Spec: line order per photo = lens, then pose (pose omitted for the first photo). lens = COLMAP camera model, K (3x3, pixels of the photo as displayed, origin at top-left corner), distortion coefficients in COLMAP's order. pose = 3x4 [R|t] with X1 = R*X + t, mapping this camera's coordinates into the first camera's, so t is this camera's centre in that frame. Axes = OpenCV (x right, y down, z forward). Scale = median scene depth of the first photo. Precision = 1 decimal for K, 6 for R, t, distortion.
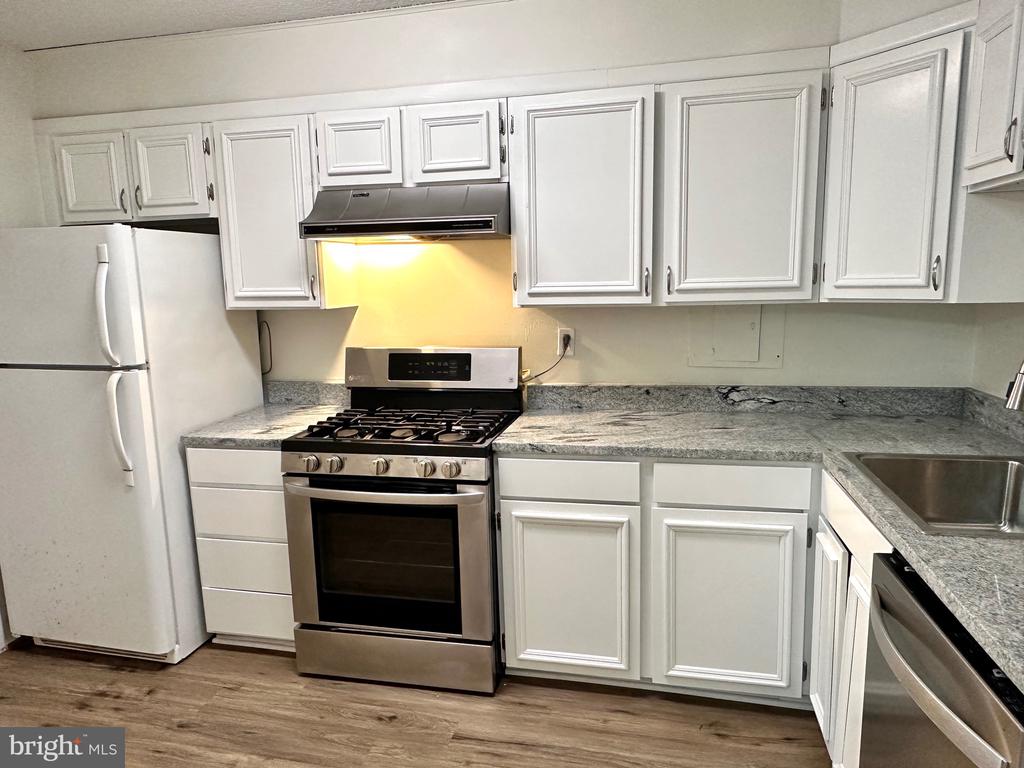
lens RADIAL K [[665.3, 0, 509.8], [0, 665.3, 390.4], [0, 0, 1]] dist [-0.005068, 0.002063]
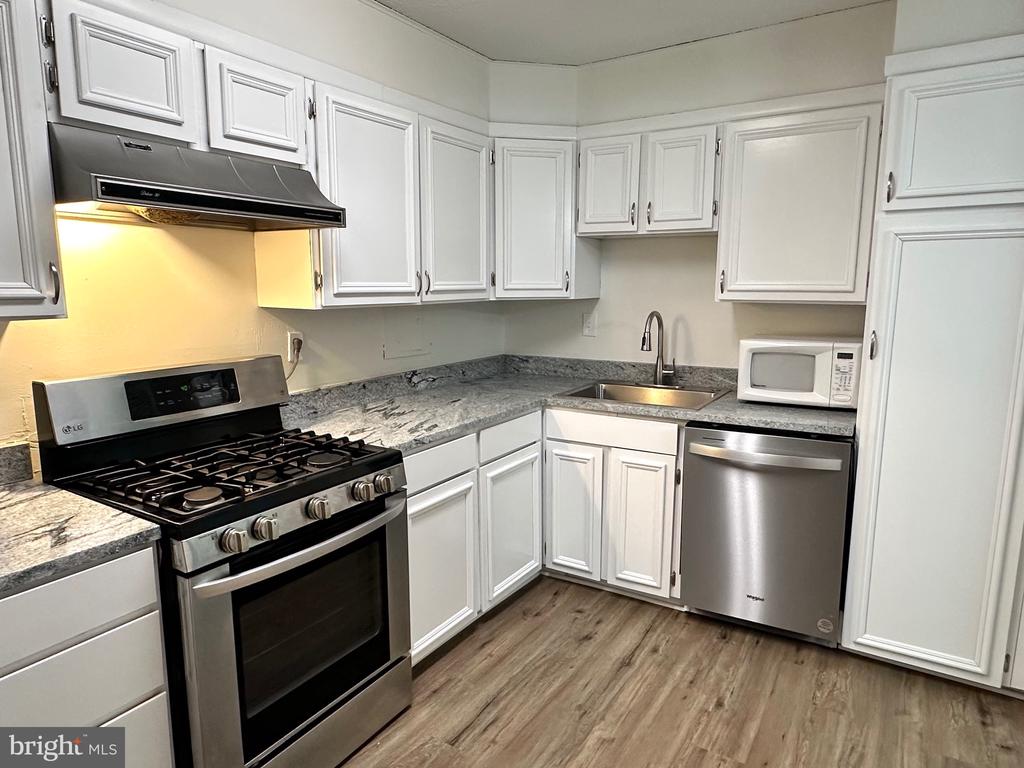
lens RADIAL K [[665.3, 0, 484.0], [0, 665.3, 389.1], [0, 0, 1]] dist [-0.005068, 0.002063]
pose [[0.333311, -0.128713, 0.933990, -0.830191], [0.144889, 0.985863, 0.084155, -0.063047], [-0.931617, 0.107275, 0.347248, 0.506856]]
